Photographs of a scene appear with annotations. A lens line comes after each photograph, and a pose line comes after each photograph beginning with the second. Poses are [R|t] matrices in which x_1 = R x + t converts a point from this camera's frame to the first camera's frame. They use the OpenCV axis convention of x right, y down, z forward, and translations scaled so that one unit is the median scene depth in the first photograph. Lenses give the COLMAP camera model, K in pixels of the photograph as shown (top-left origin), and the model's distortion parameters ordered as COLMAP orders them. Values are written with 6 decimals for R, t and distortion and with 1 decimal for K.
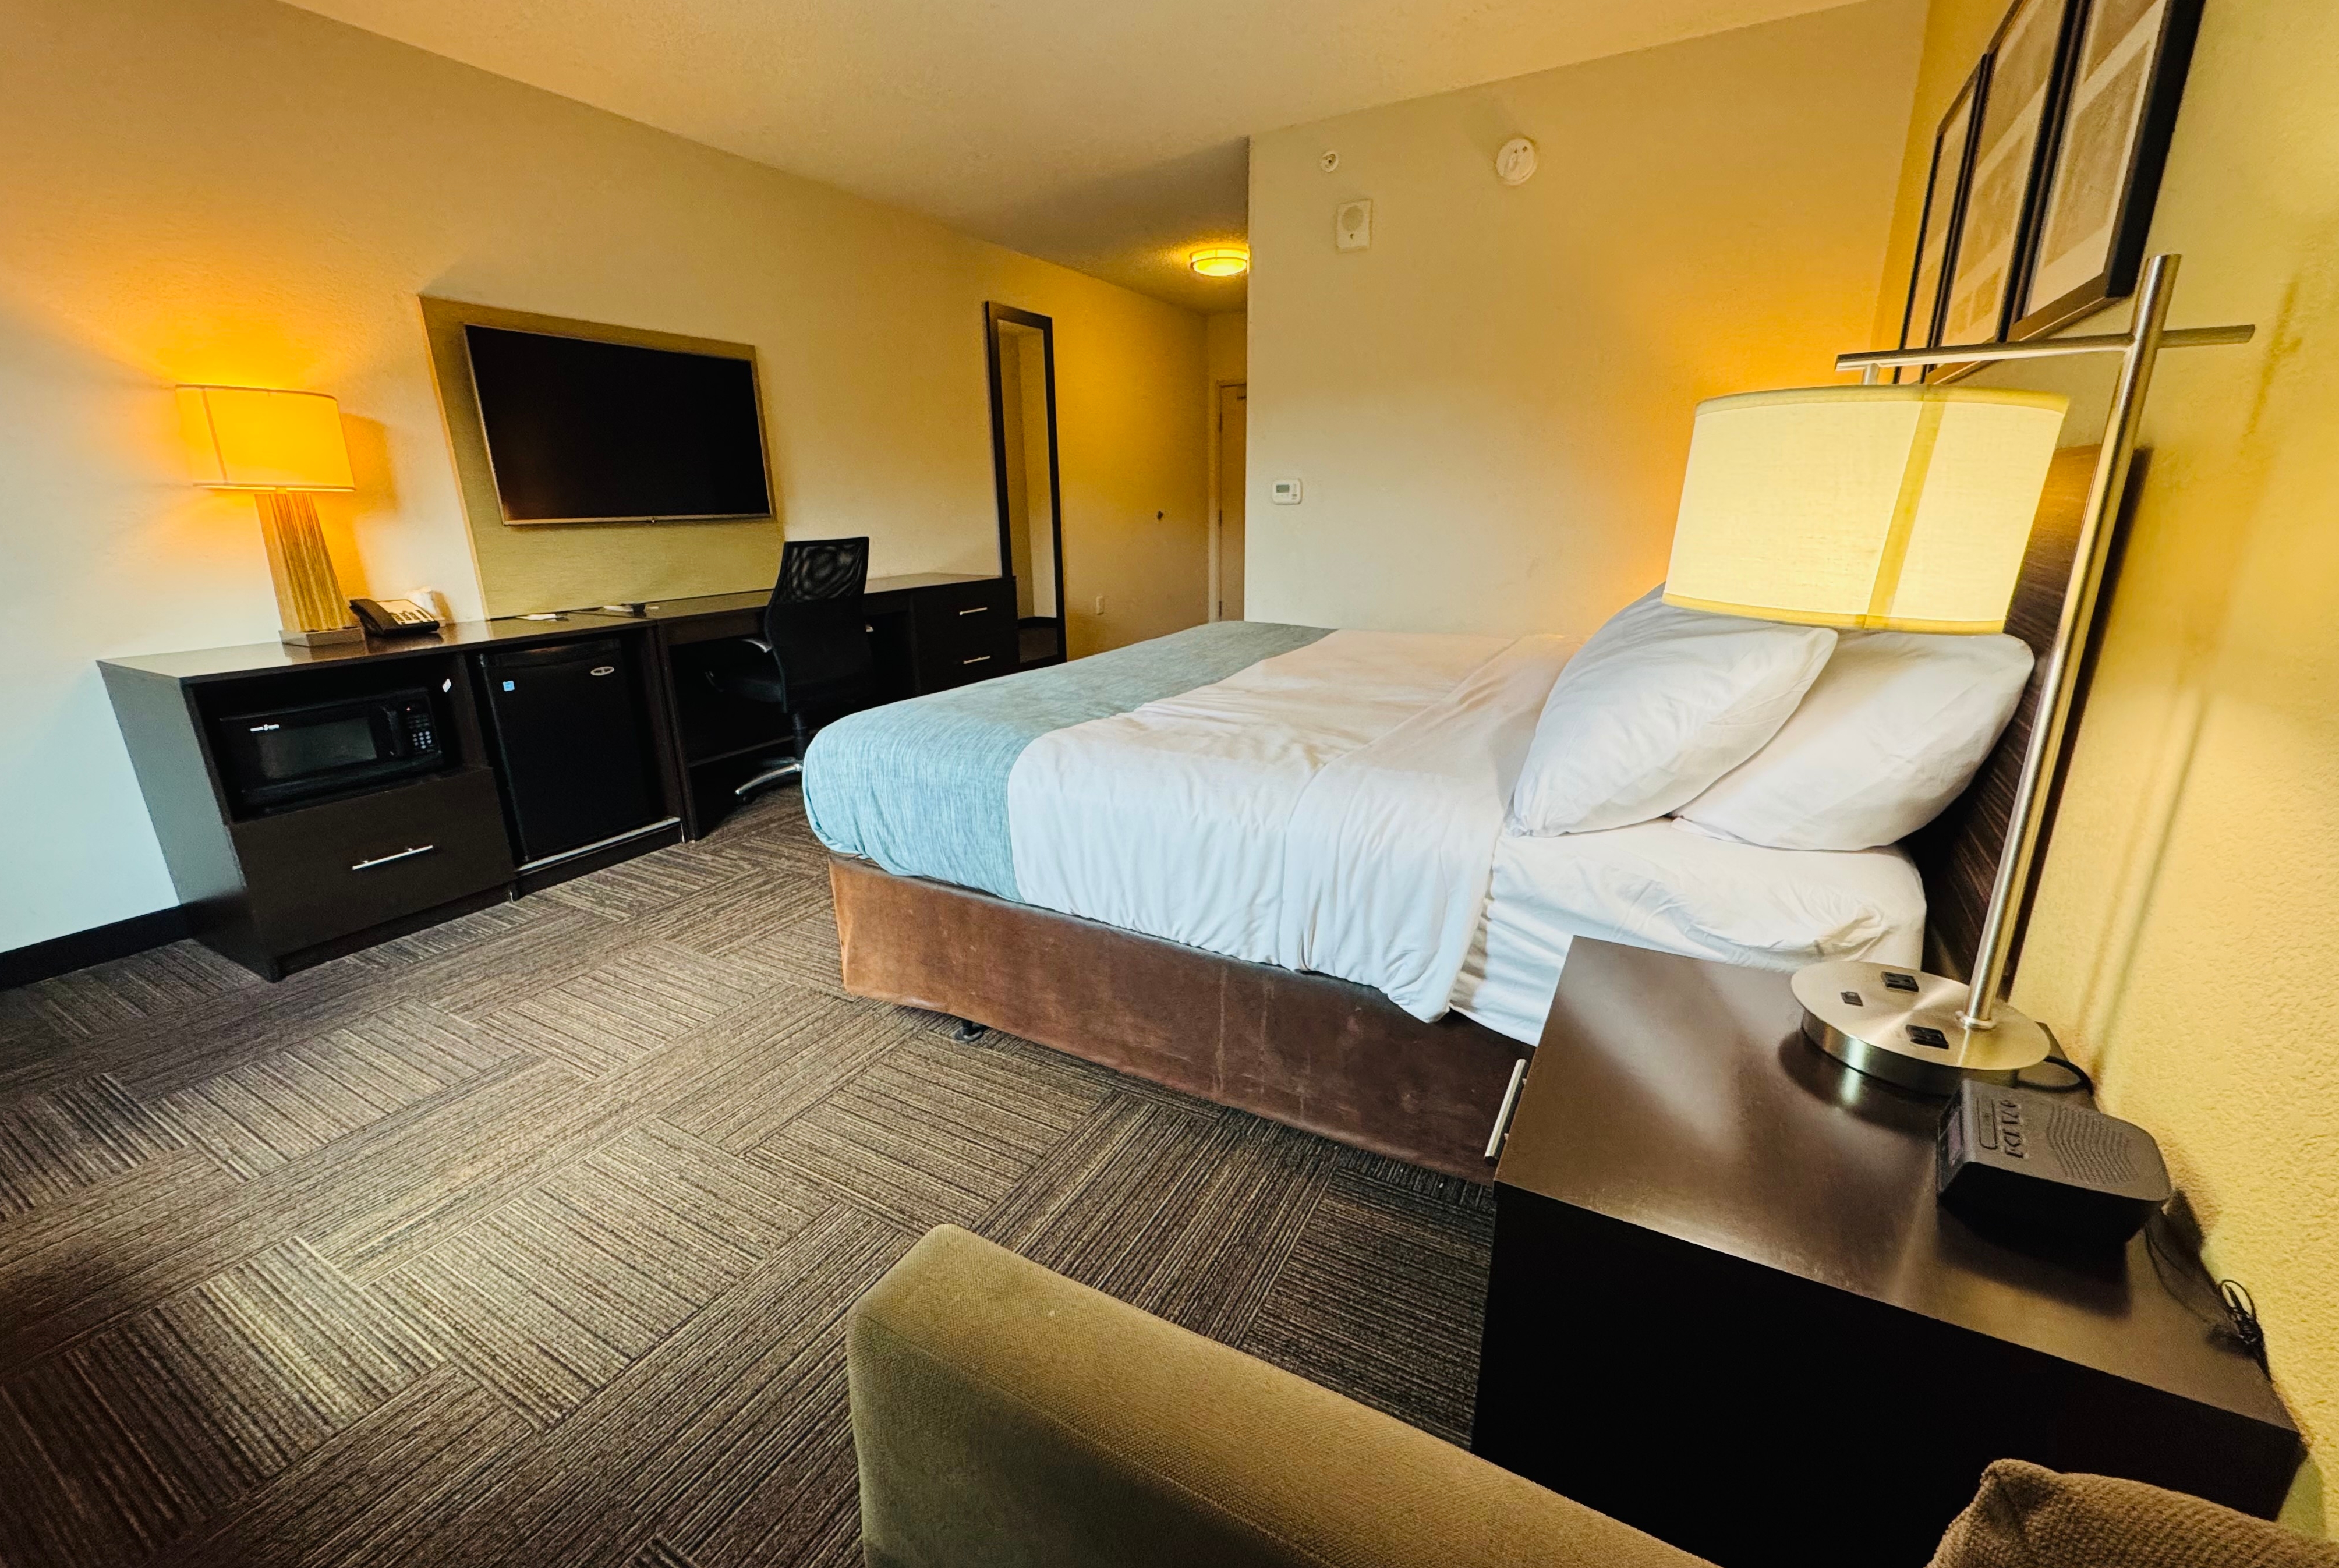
lens RADIAL K [[943.8, 0, 1159.7], [0, 943.8, 774.0], [0, 0, 1]] dist [-0.002438, 0.000505]
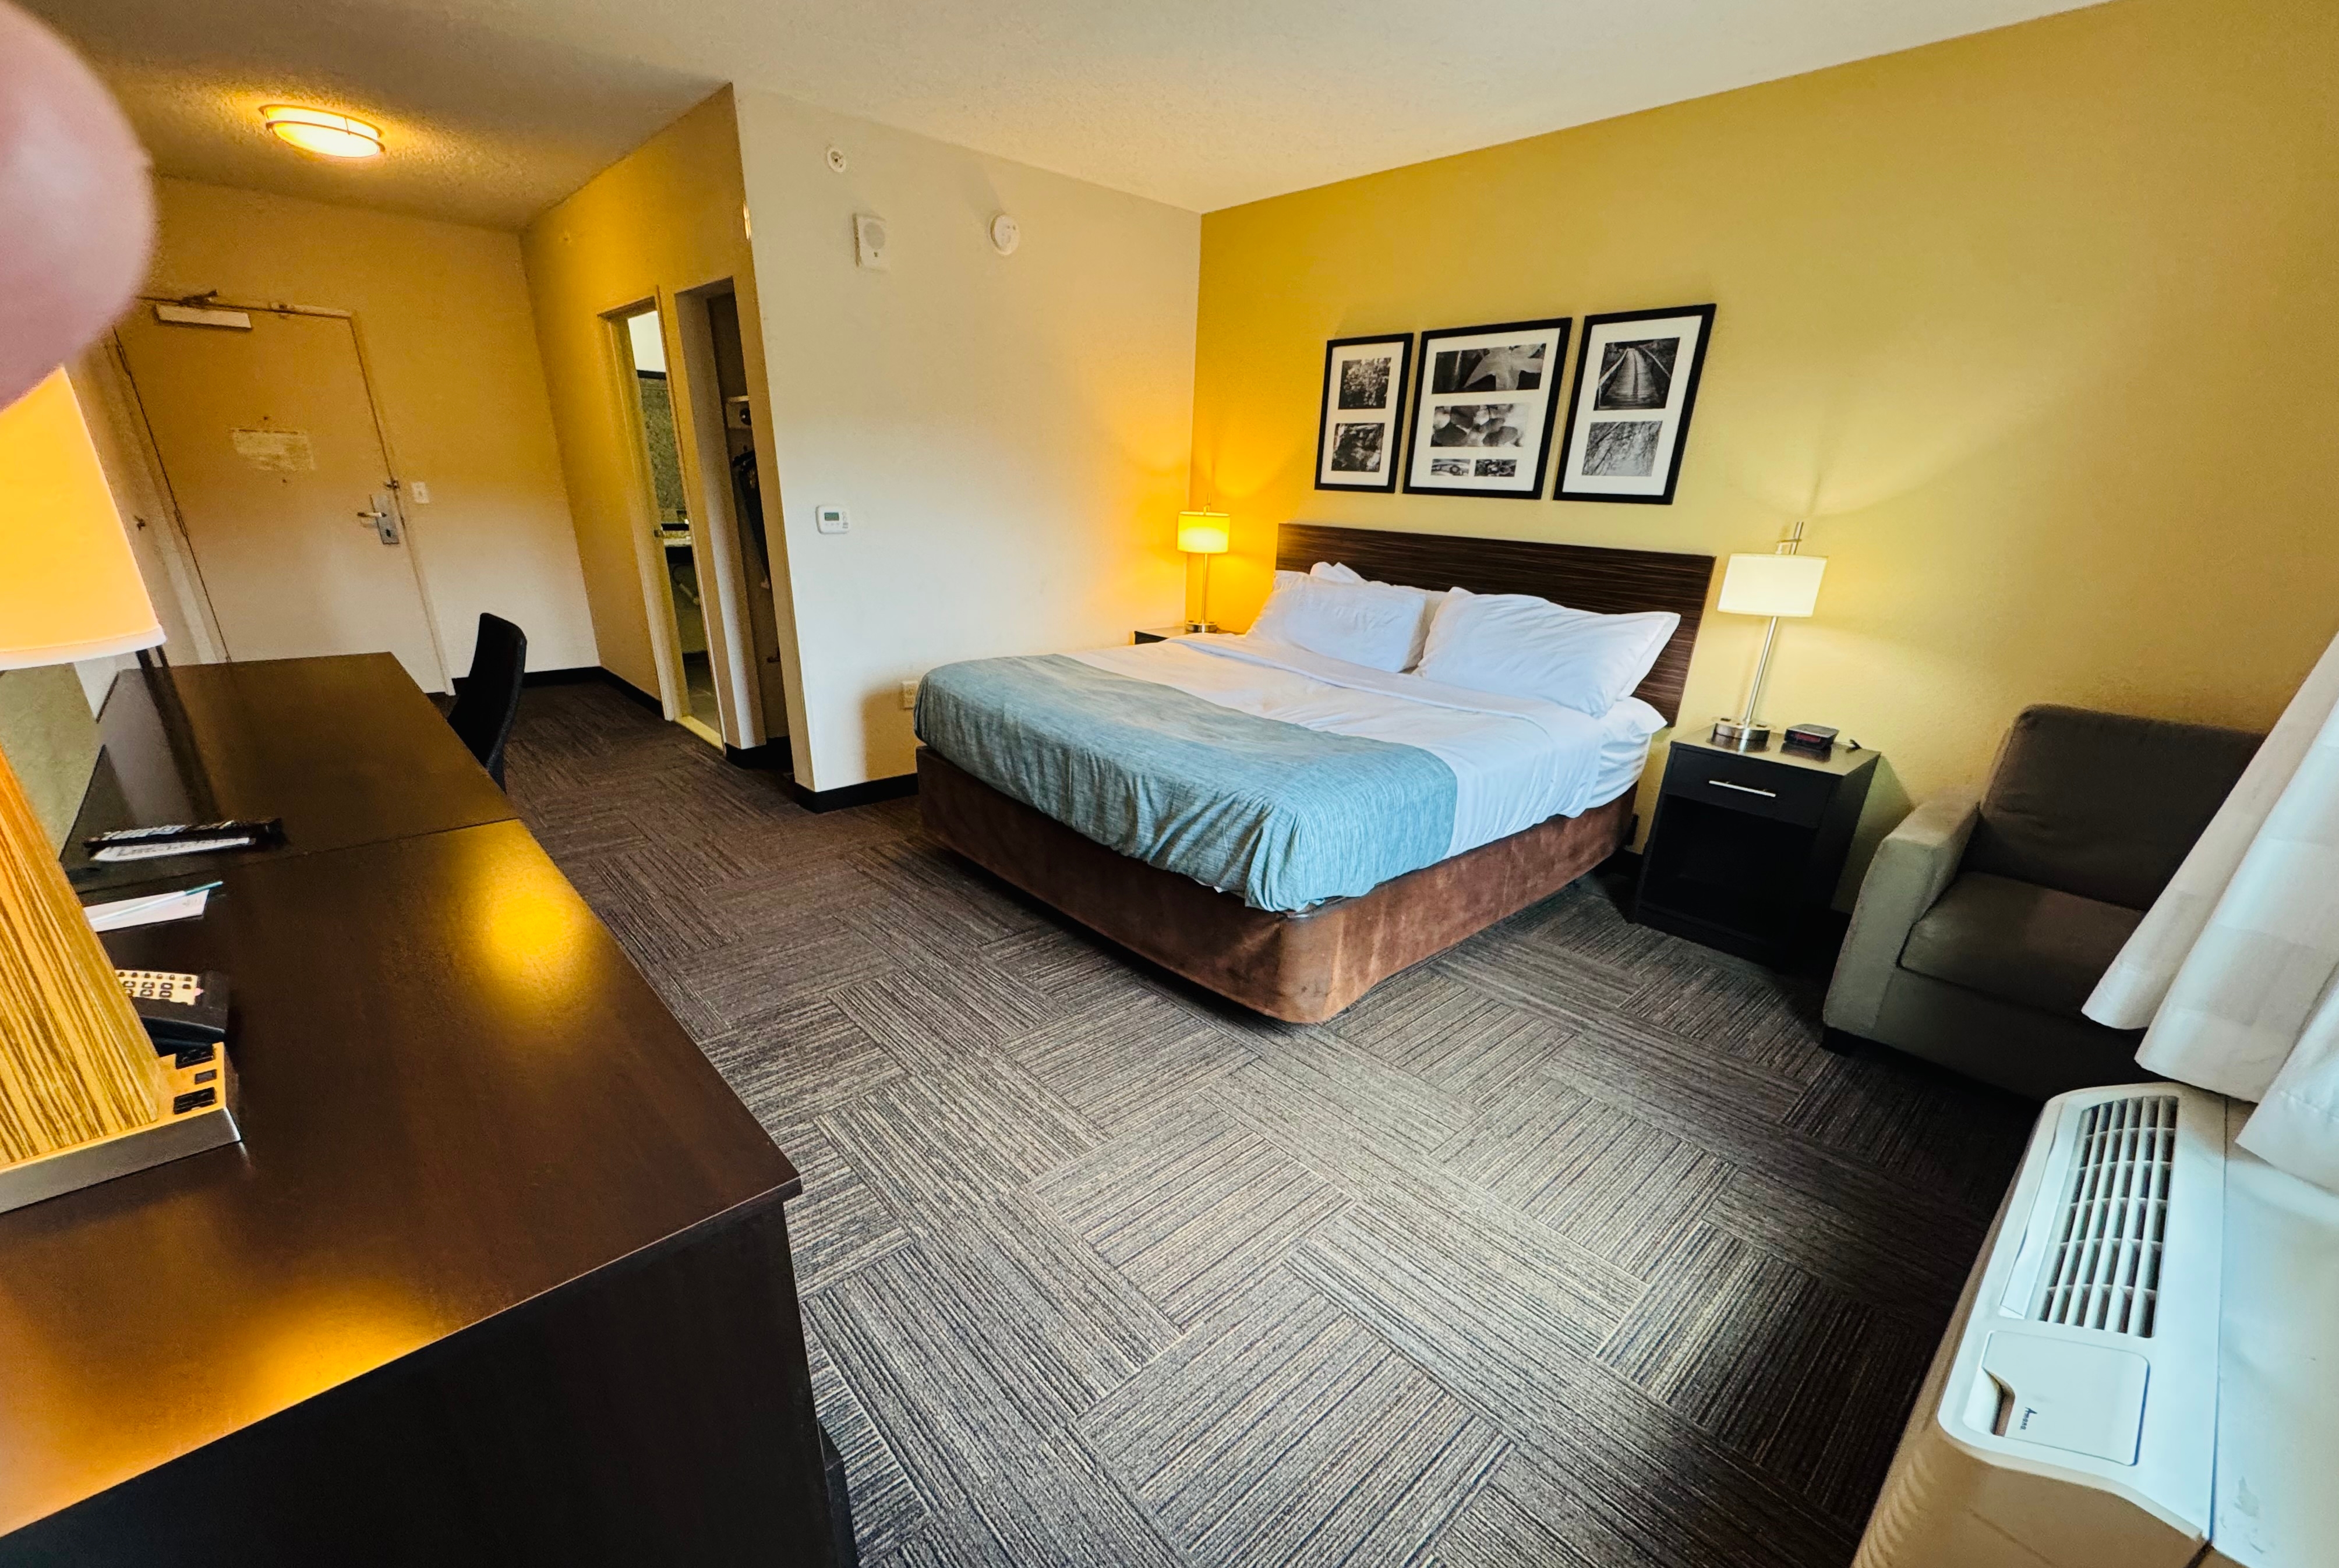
lens RADIAL K [[943.6, 0, 1195.3], [0, 943.6, 865.4], [0, 0, 1]] dist [-0.002438, 0.000505]
pose [[0.293059, -0.331060, 0.896948, -1.127913], [0.225396, 0.935618, 0.271689, -0.243903], [-0.929147, 0.122548, 0.348811, 0.617864]]
